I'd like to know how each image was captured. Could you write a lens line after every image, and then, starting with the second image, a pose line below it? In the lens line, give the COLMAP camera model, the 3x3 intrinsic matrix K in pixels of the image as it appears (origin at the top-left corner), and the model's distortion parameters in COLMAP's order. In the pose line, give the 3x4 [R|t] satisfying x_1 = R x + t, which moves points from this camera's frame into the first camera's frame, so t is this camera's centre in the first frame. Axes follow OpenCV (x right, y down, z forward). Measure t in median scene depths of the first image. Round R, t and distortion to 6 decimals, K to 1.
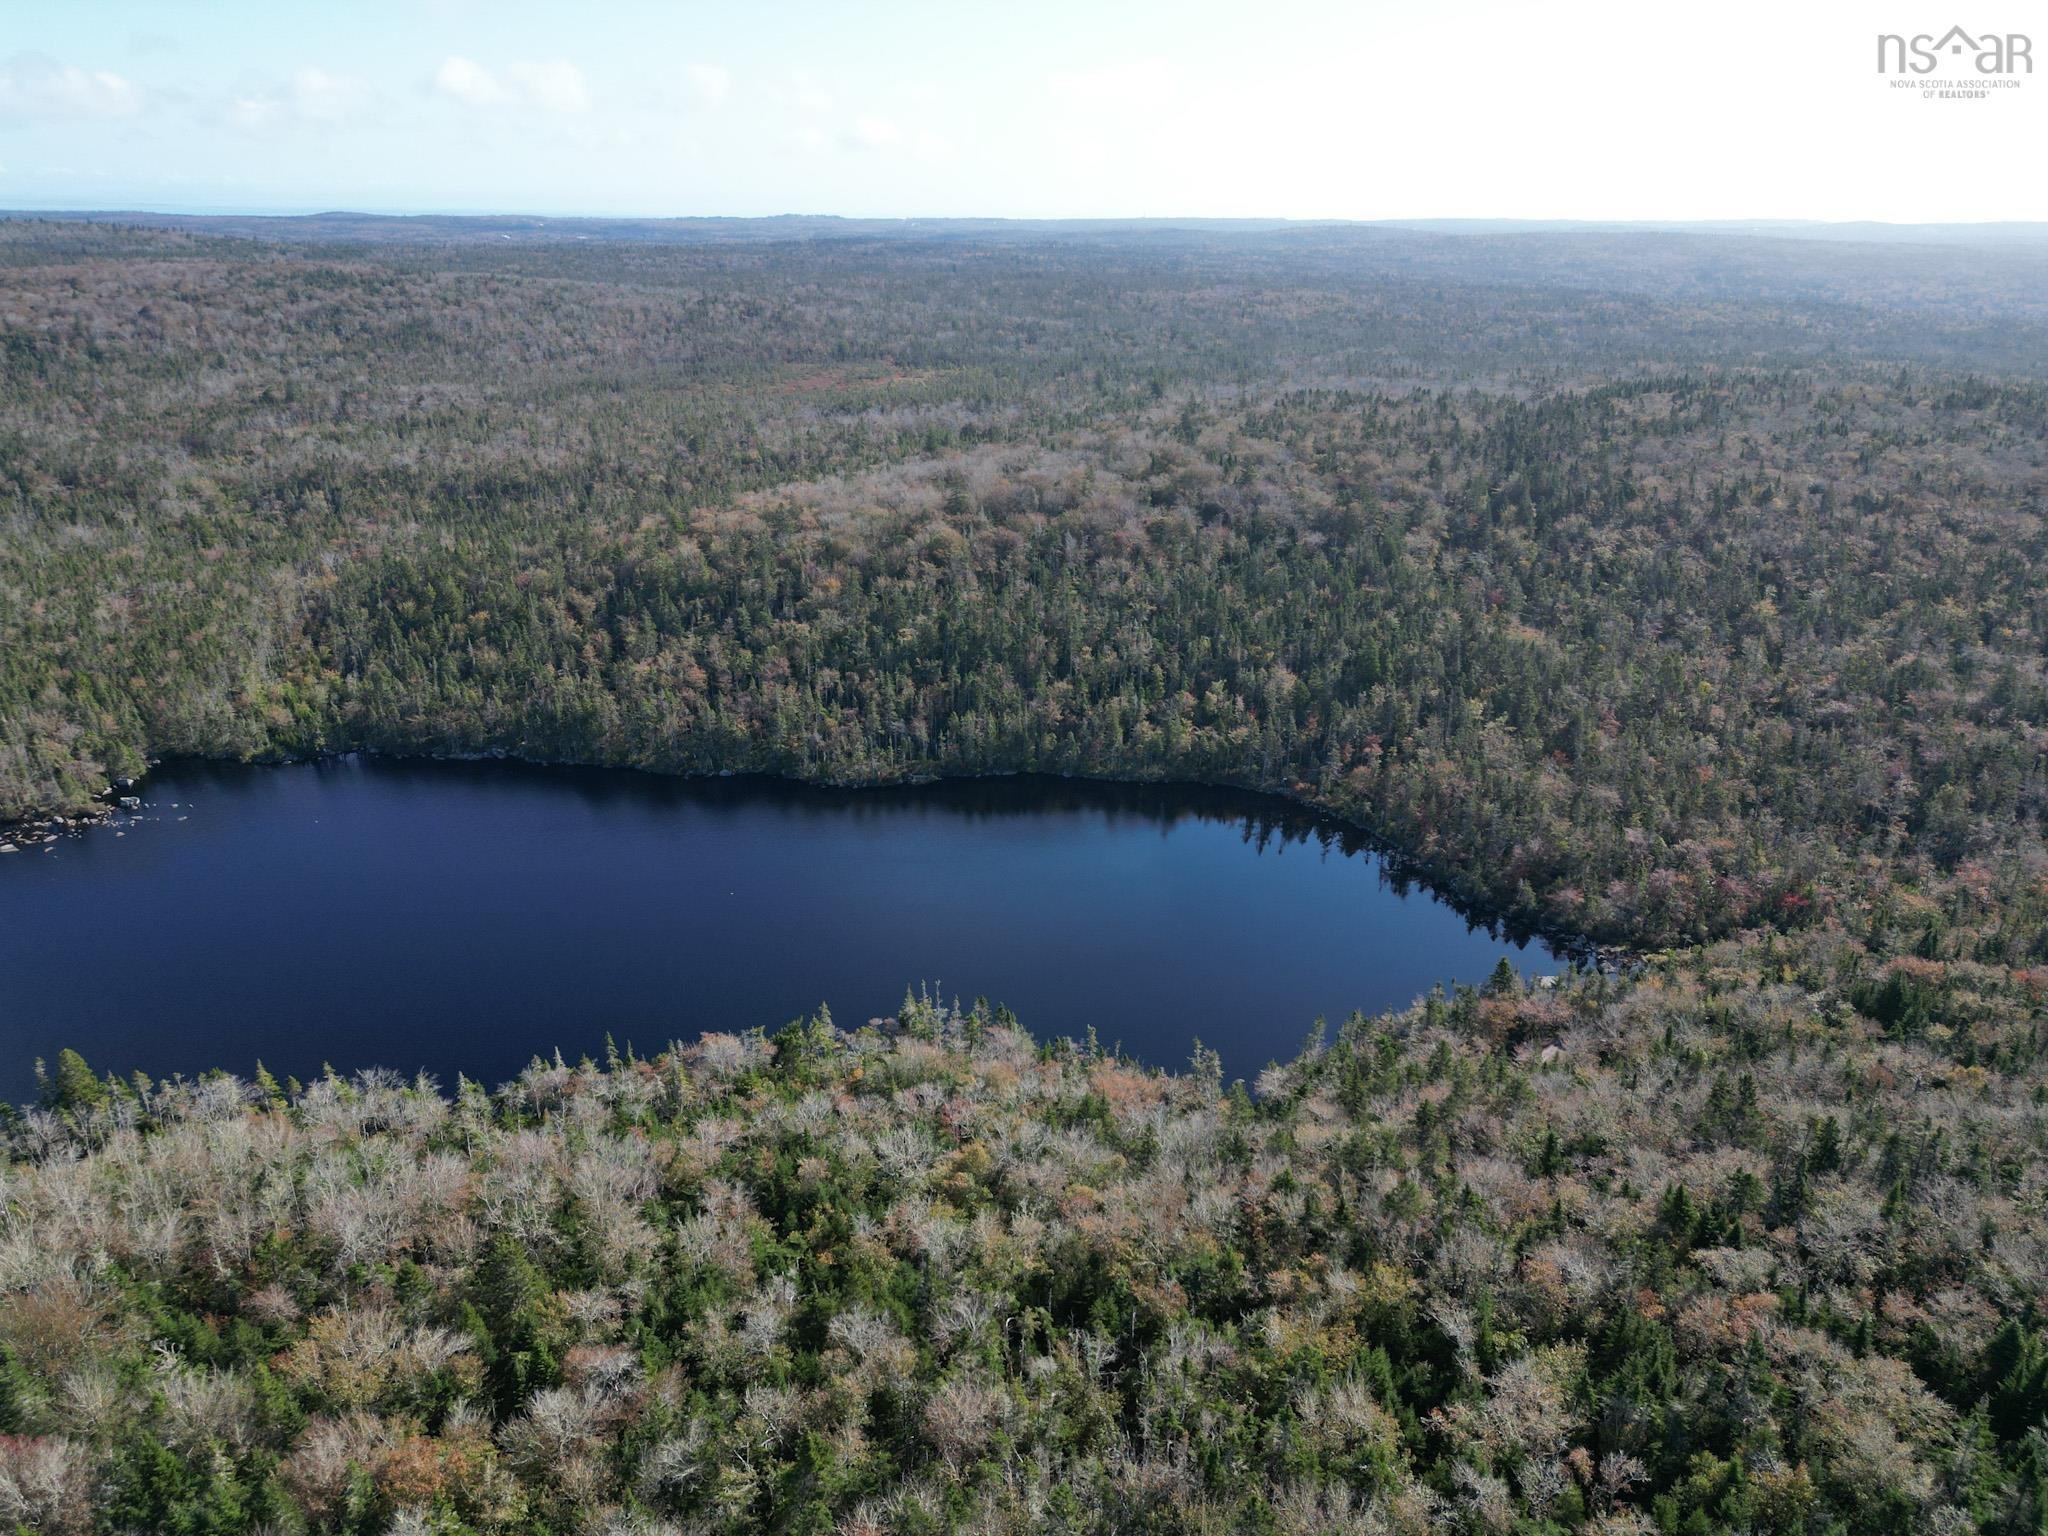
lens RADIAL K [[1443.6, 0, 1025.4], [0, 1443.6, 766.9], [0, 0, 1]] dist [0.075794, -0.072996]
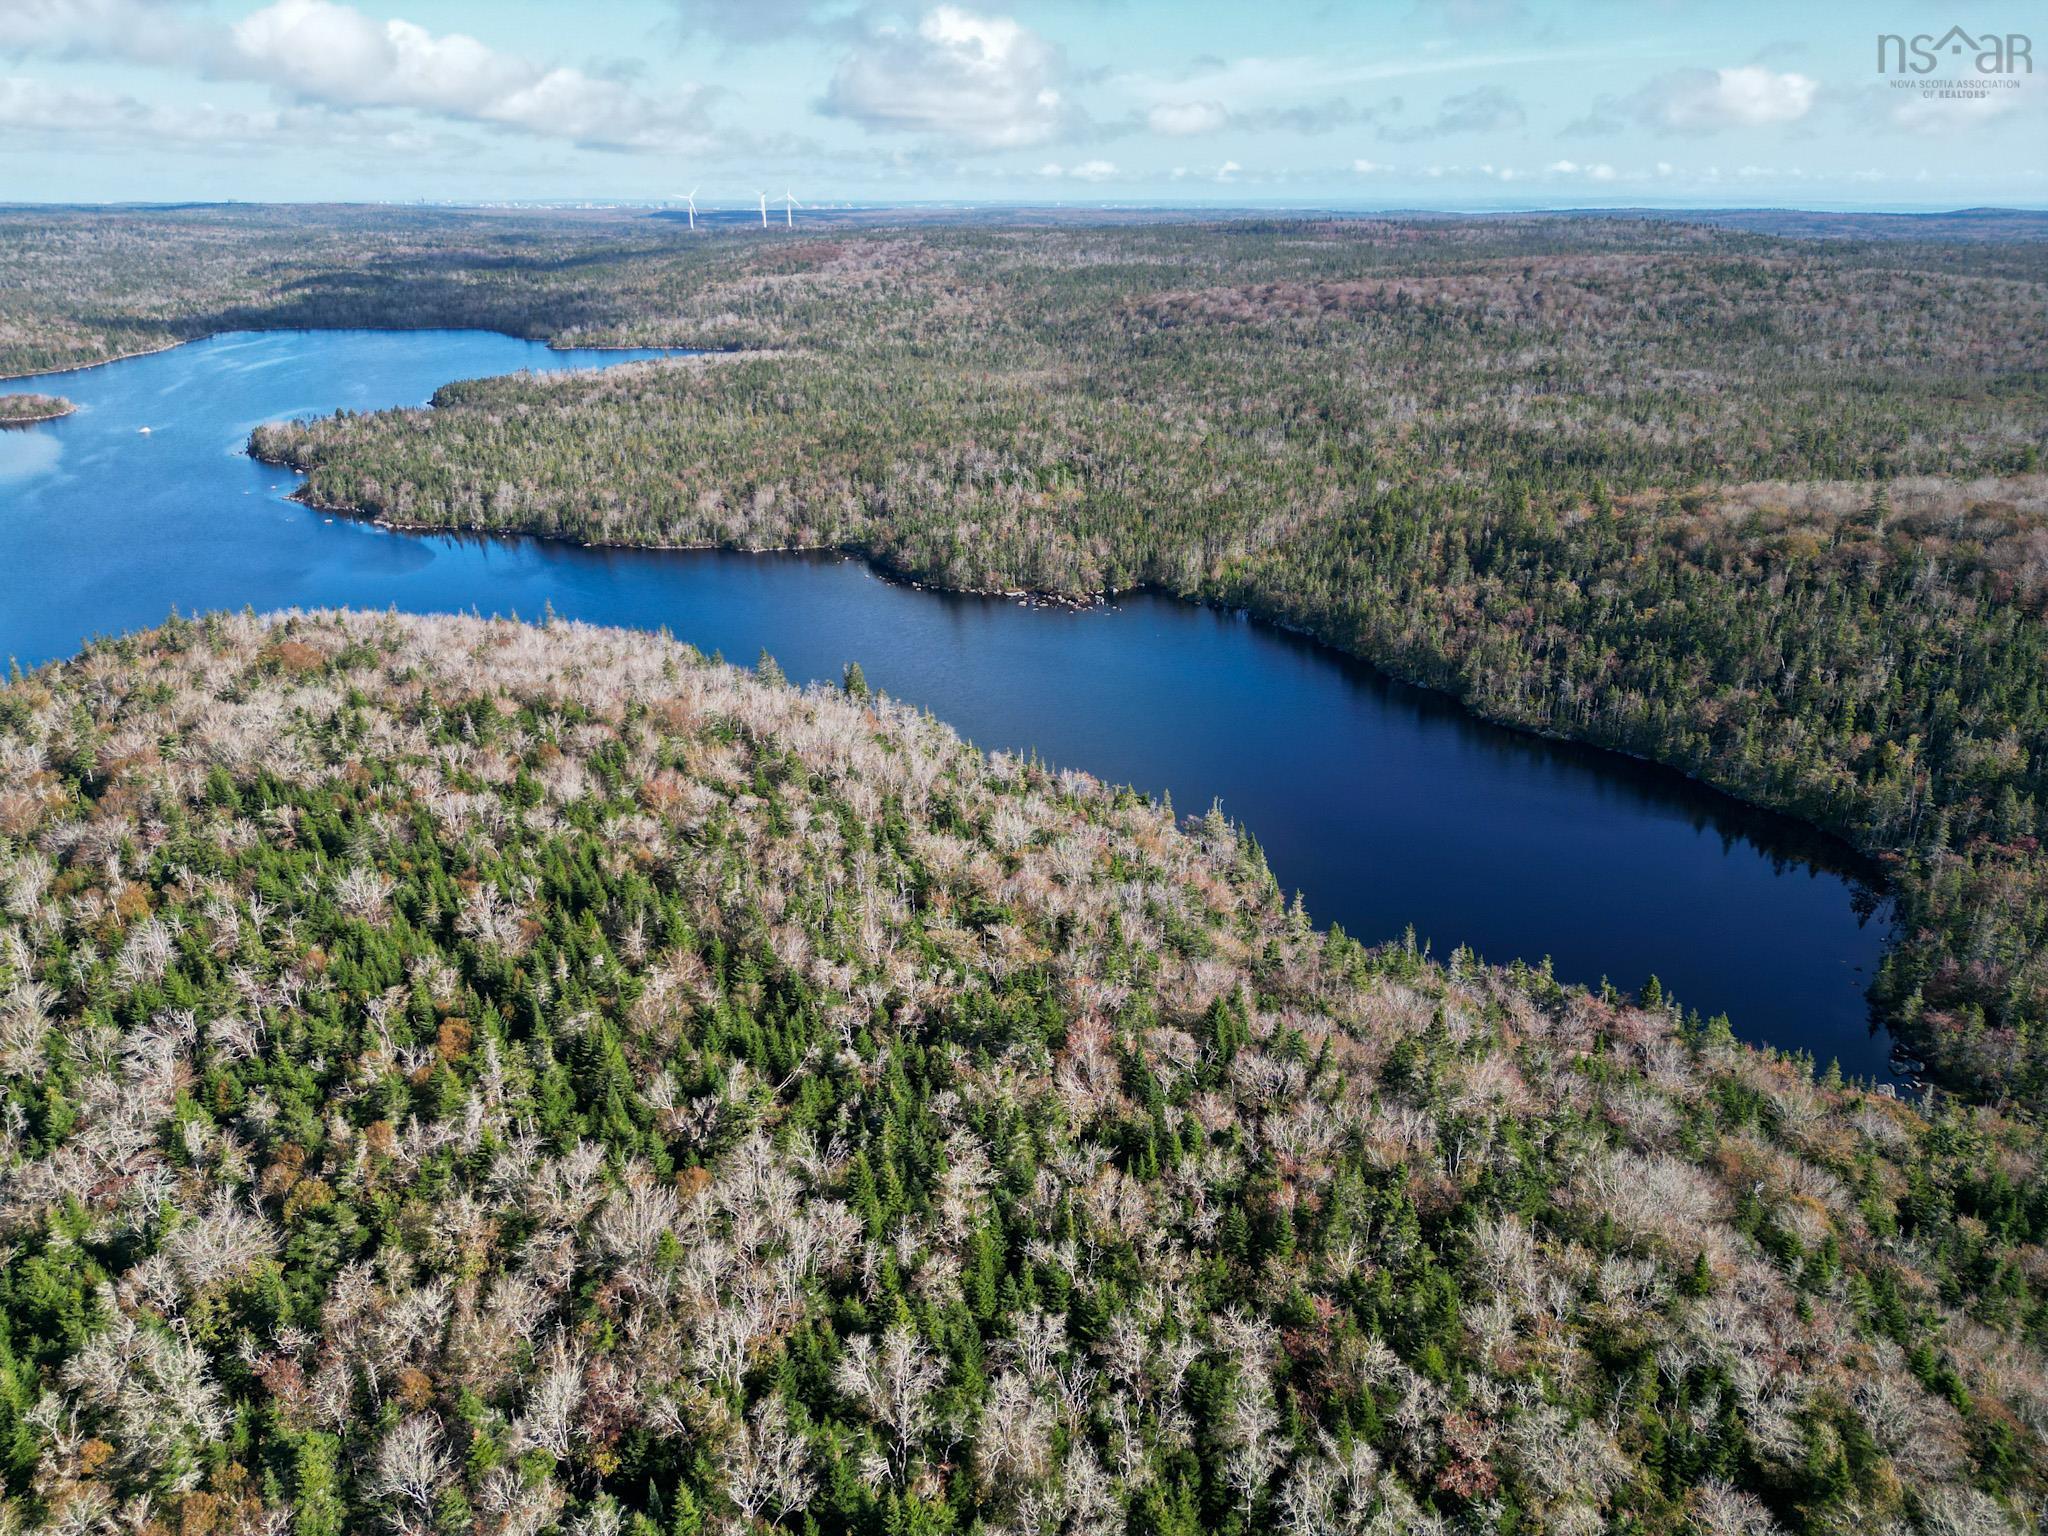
lens RADIAL K [[1443.6, 0, 1015.9], [0, 1443.6, 768.0], [0, 0, 1]] dist [0.075794, -0.072996]
pose [[0.544377, 0.299962, -0.783375, 0.517504], [-0.298574, 0.942007, 0.153220, -0.013649], [0.783905, 0.150486, 0.602368, 0.038024]]
